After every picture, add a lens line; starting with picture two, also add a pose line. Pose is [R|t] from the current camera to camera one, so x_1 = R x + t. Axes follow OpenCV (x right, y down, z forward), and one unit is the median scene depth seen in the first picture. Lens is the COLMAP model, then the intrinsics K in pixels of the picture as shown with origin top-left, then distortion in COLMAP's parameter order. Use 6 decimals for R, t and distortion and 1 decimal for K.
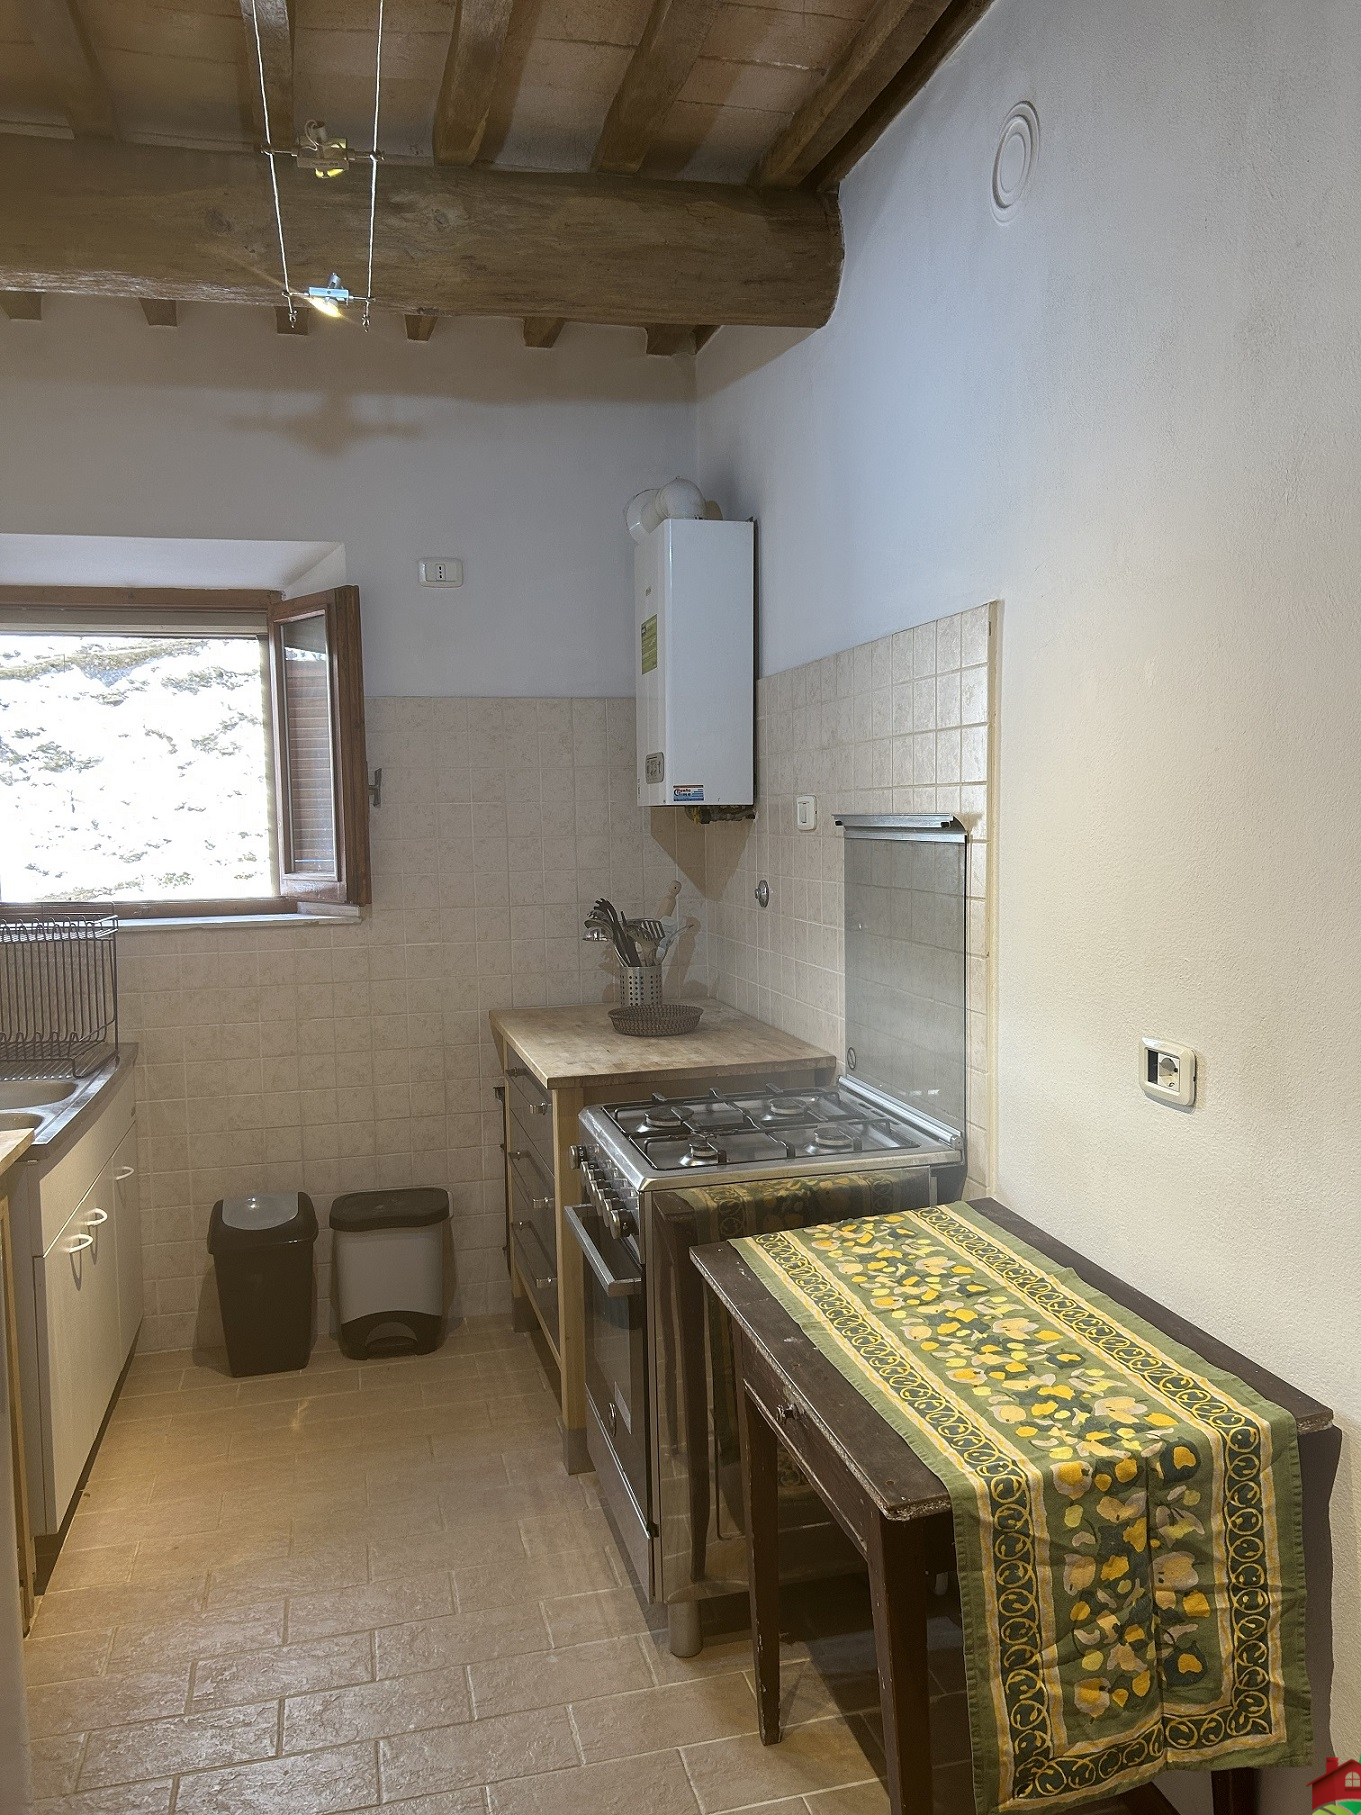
lens RADIAL K [[1368.5, 0, 650.2], [0, 1368.5, 908.4], [0, 0, 1]] dist [0.001580, -0.006455]
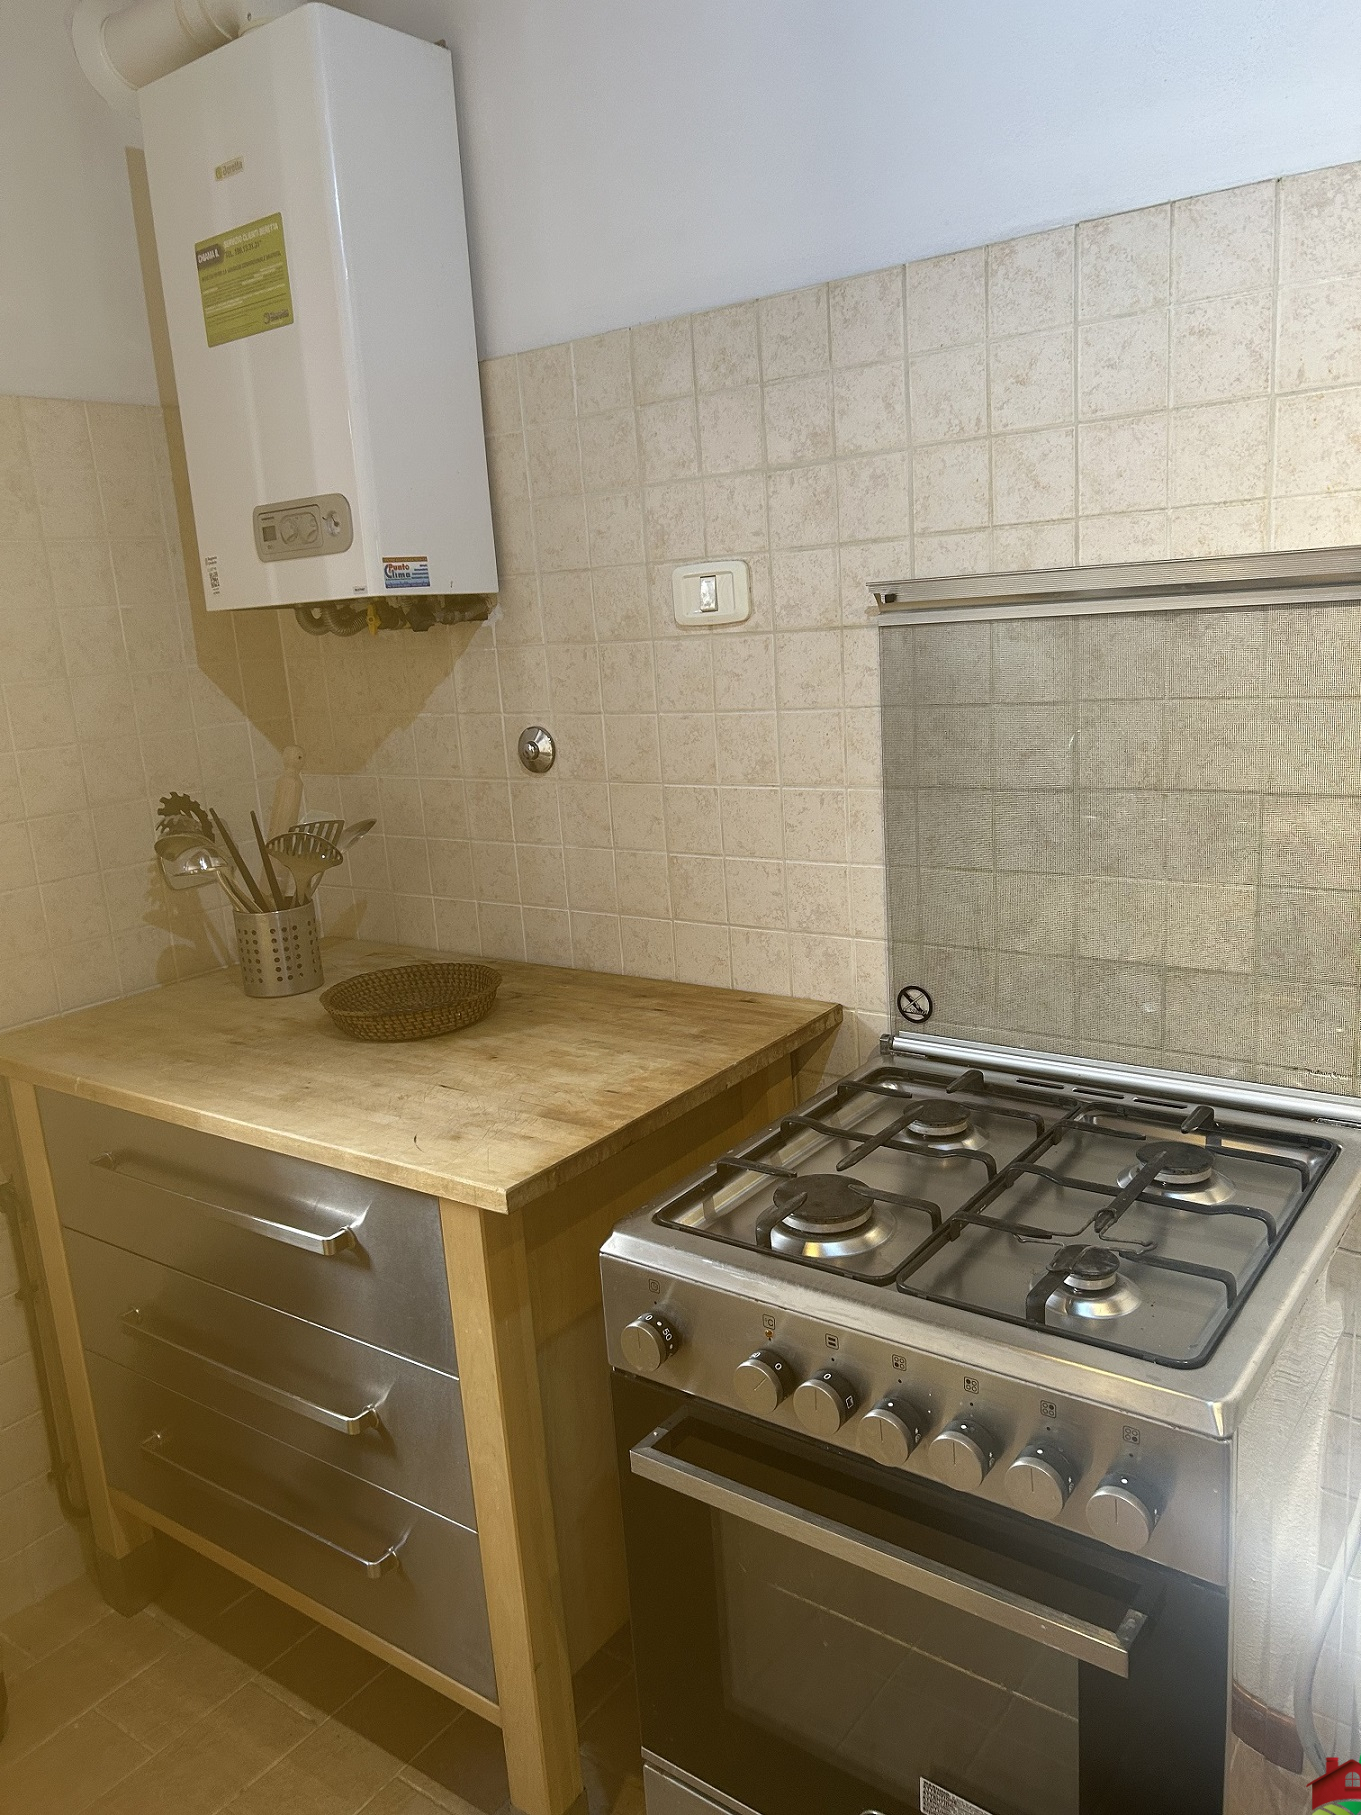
lens RADIAL K [[1368.5, 0, 650.2], [0, 1368.5, 908.4], [0, 0, 1]] dist [0.001580, -0.006455]
pose [[0.759827, -0.161745, 0.629684, -0.254907], [0.094248, 0.985730, 0.139474, -0.020834], [-0.643258, -0.046630, 0.764228, 0.526230]]
